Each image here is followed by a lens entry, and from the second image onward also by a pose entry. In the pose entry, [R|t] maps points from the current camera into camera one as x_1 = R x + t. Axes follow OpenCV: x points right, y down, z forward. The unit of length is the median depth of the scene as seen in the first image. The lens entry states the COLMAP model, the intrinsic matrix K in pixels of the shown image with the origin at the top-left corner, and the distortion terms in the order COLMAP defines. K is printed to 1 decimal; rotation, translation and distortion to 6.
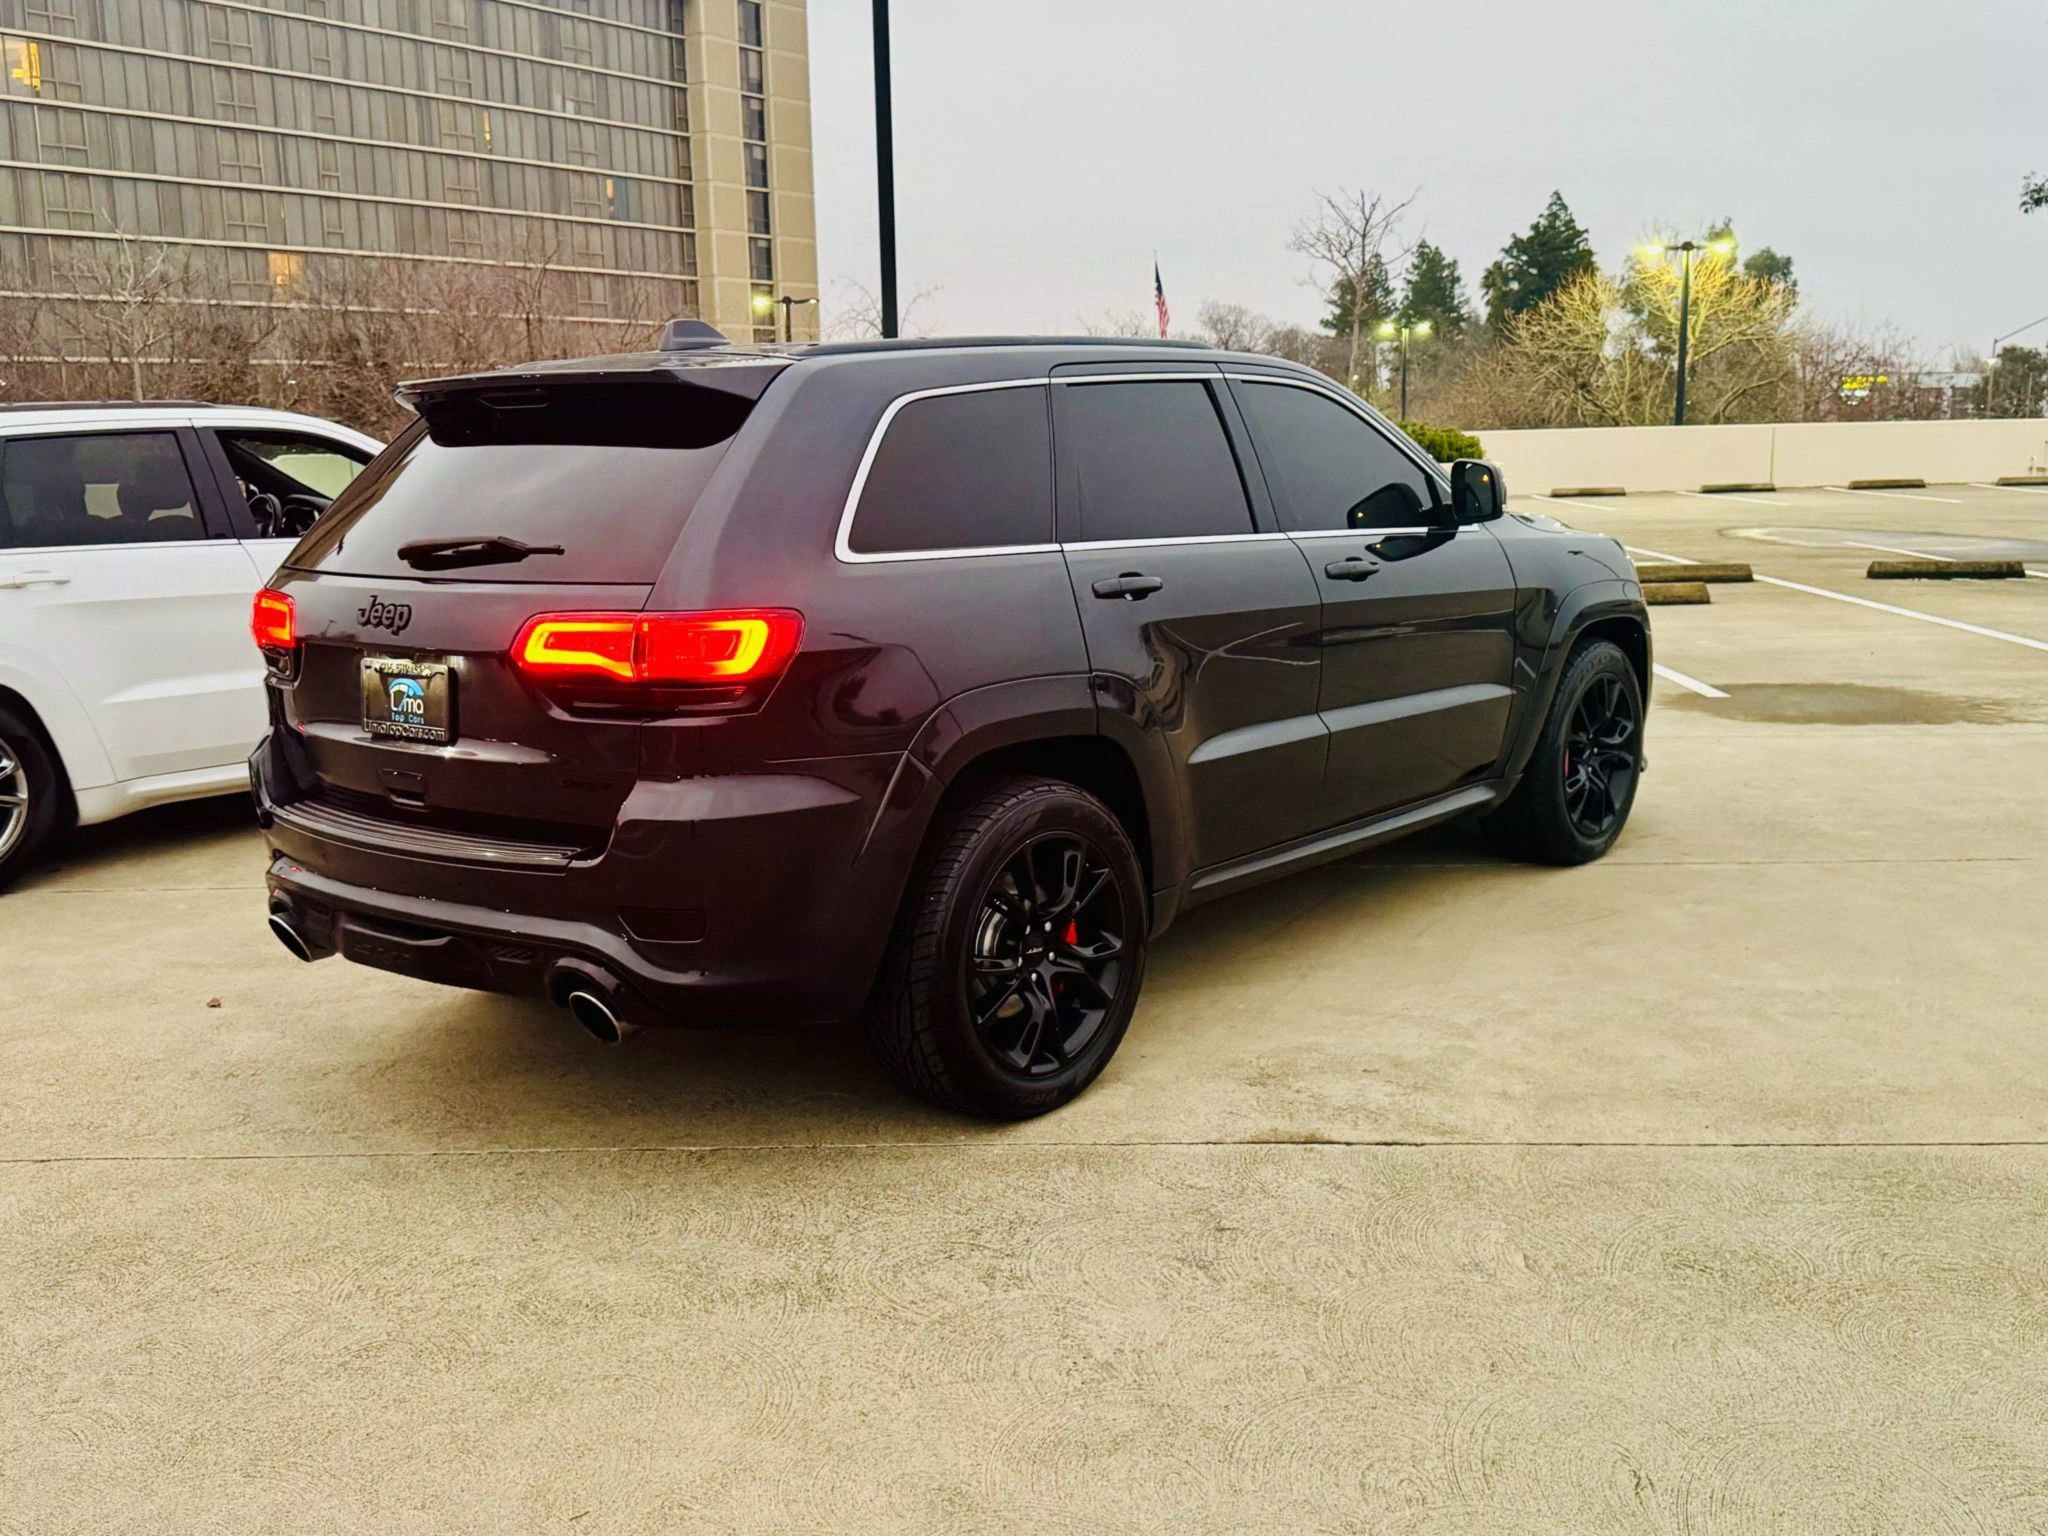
lens RADIAL K [[2019.3, 0, 1028.0], [0, 2019.3, 768.8], [0, 0, 1]] dist [0.012159, 0.002516]
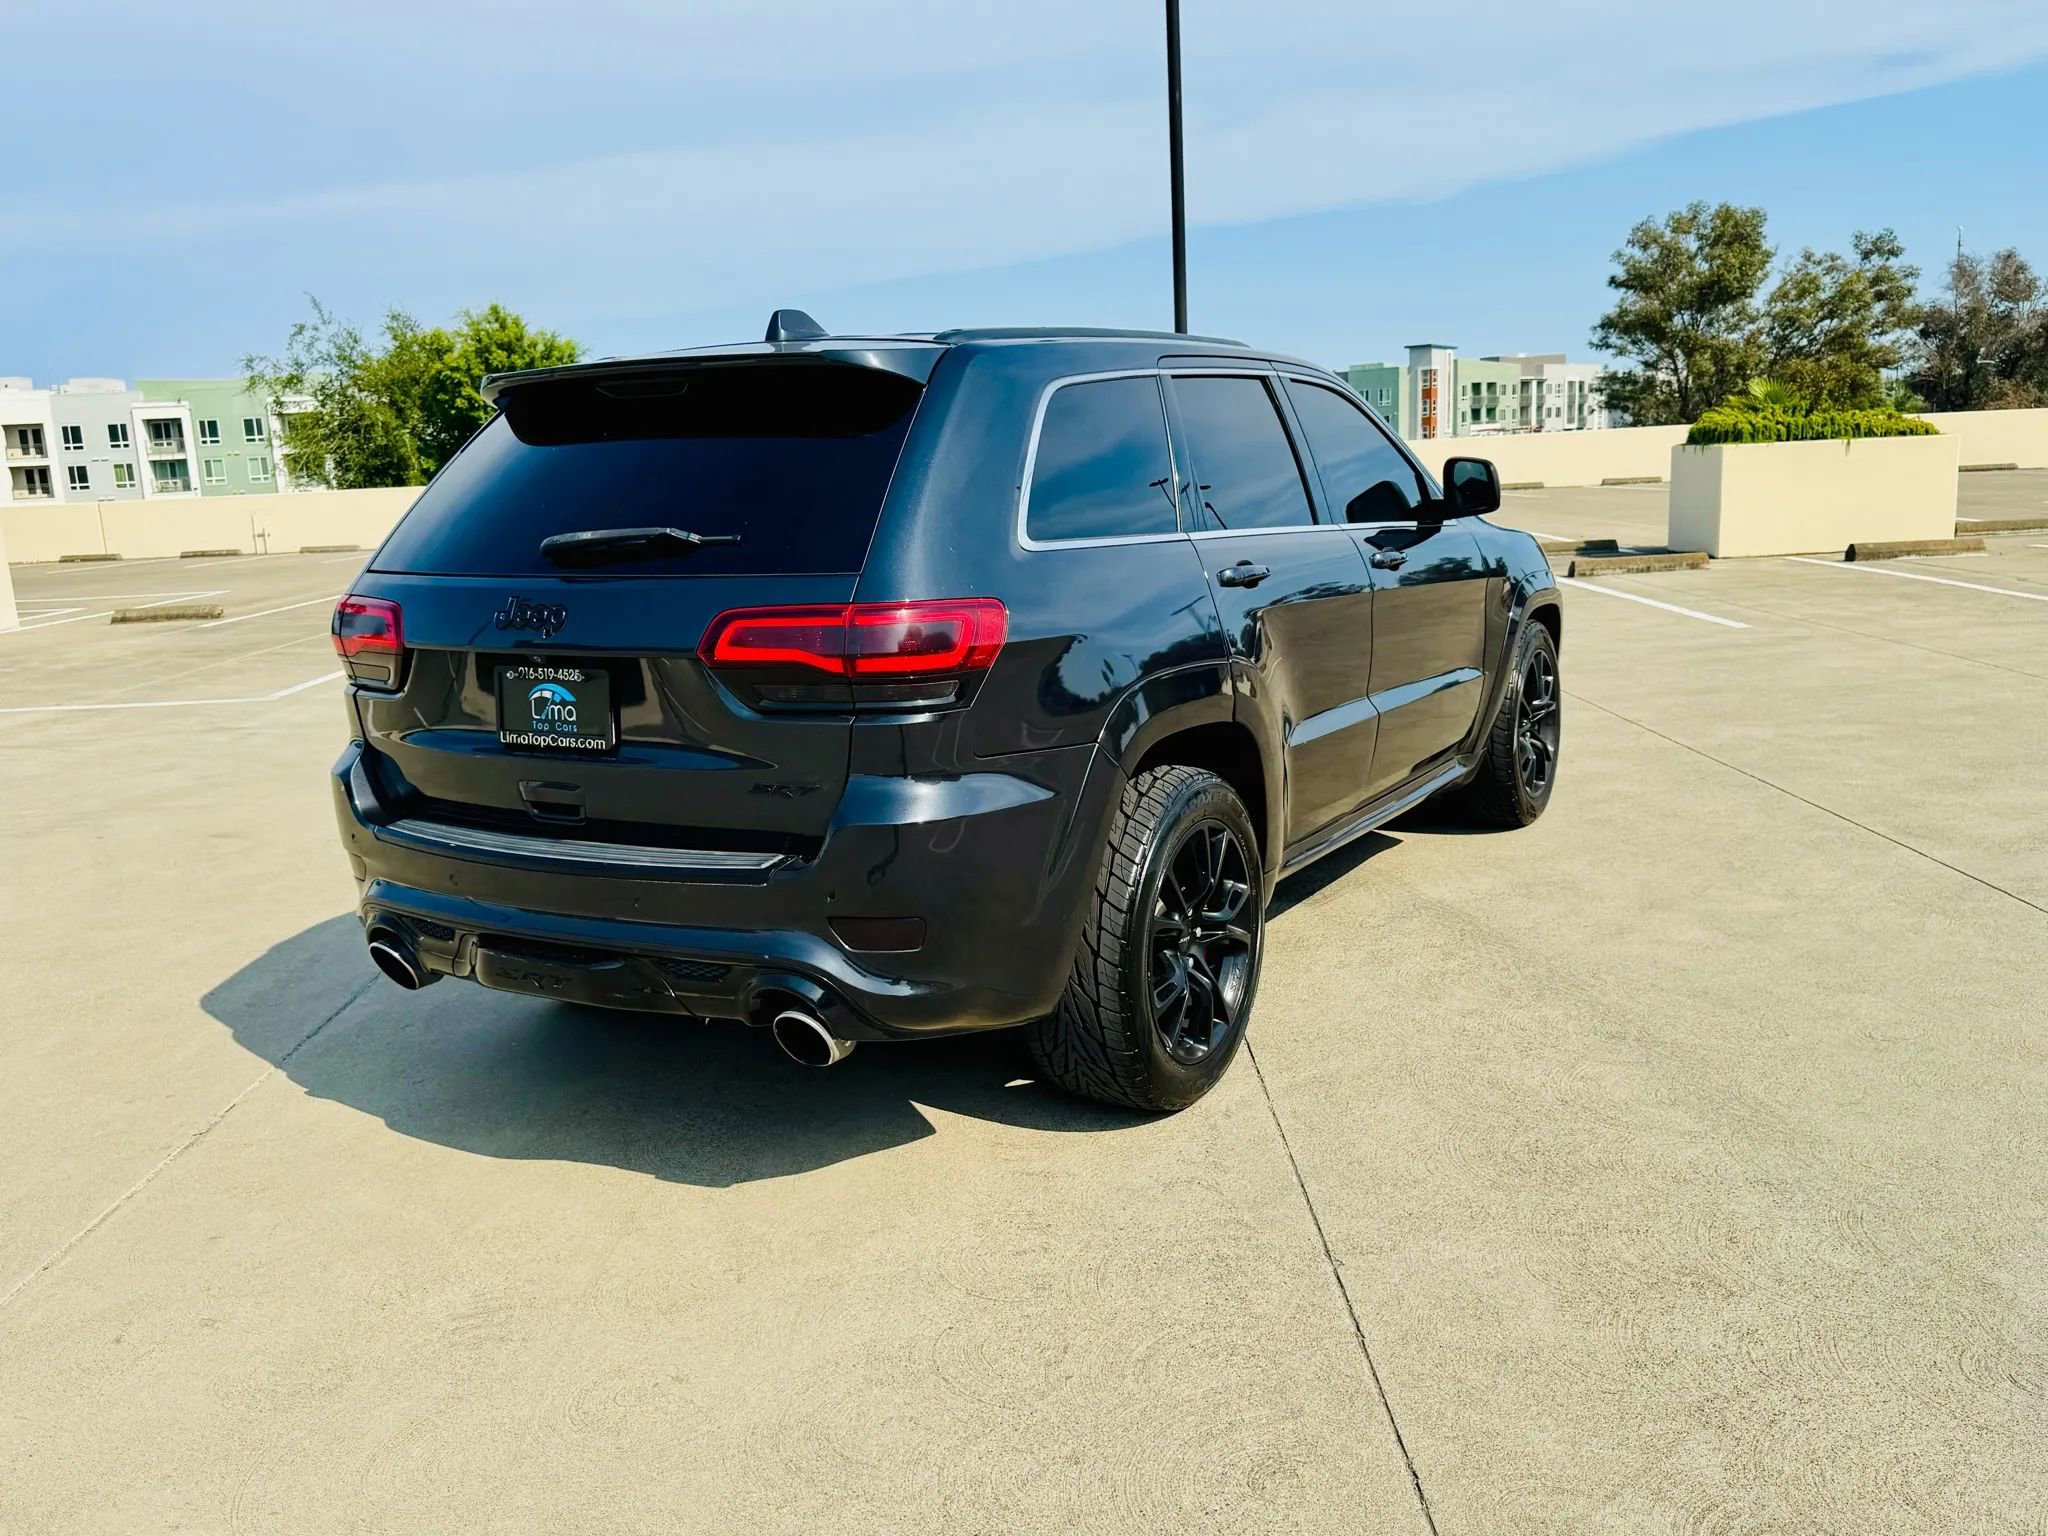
lens RADIAL K [[1706.1, 0, 1008.3], [0, 1706.1, 764.4], [0, 0, 1]] dist [0.036413, -0.051844]
pose [[0.988105, -0.035792, 0.149557, -0.189816], [0.035476, 0.999359, 0.004784, -0.003227], [-0.149632, 0.000579, 0.988742, 0.161704]]
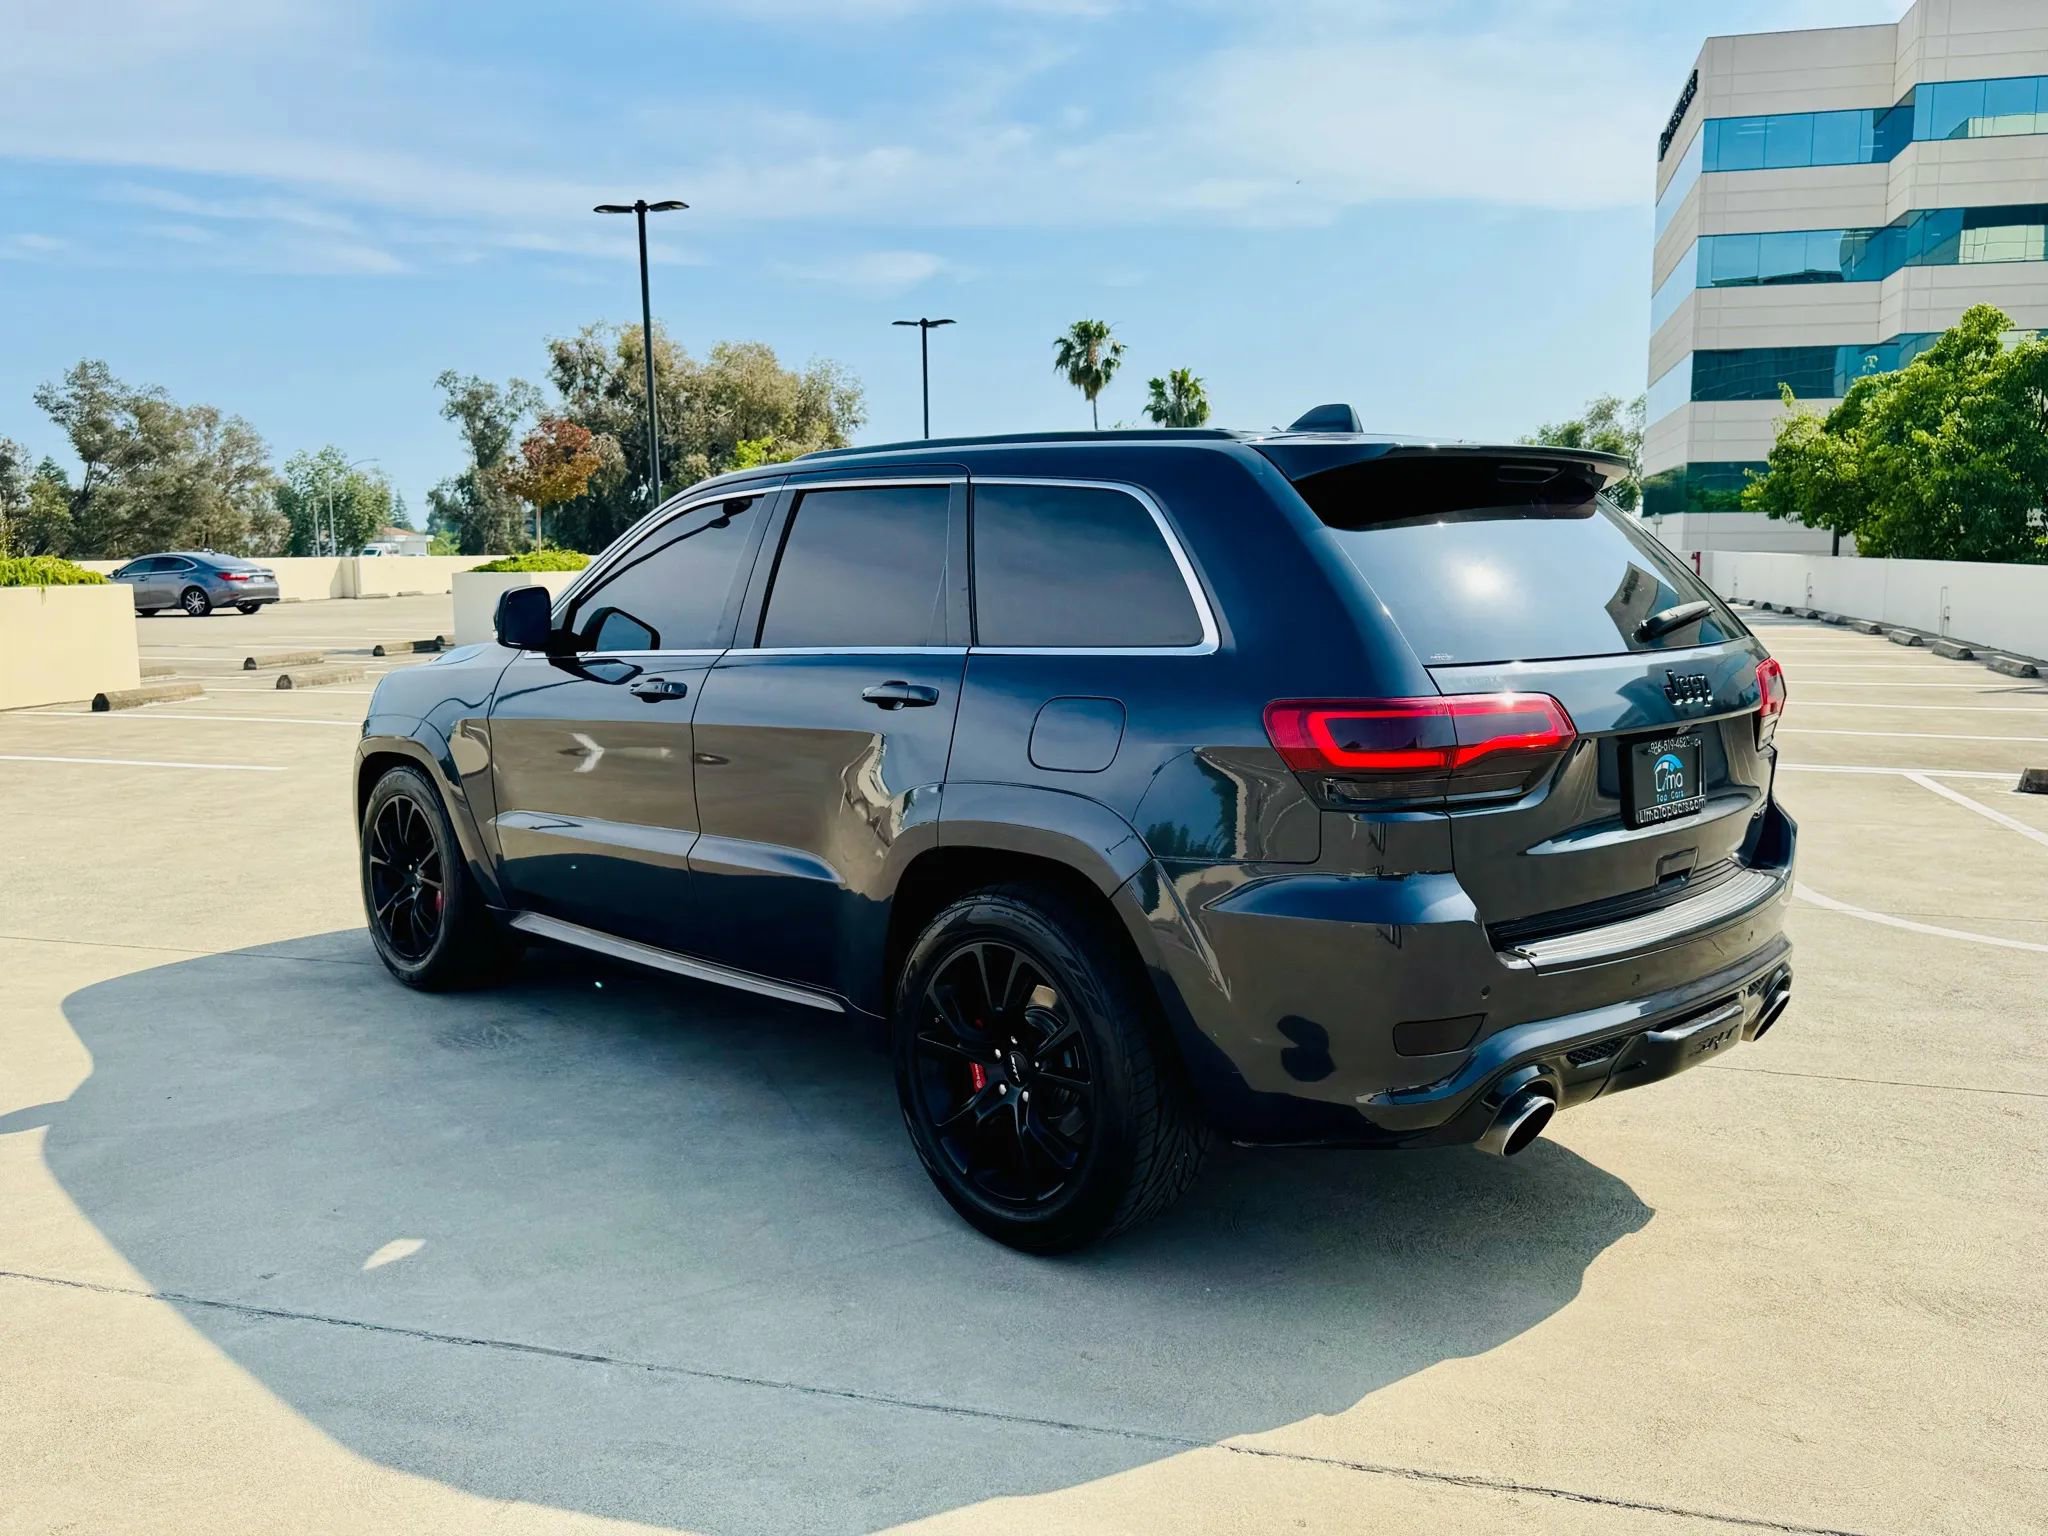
lens RADIAL K [[1693.0, 0, 1024.9], [0, 1693.0, 793.7], [0, 0, 1]] dist [0.073770, -0.128737]
pose [[0.086392, -0.103602, 0.990860, -0.982935], [0.173837, 0.980888, 0.087402, -0.129755], [-0.980978, 0.164697, 0.102751, 1.058506]]
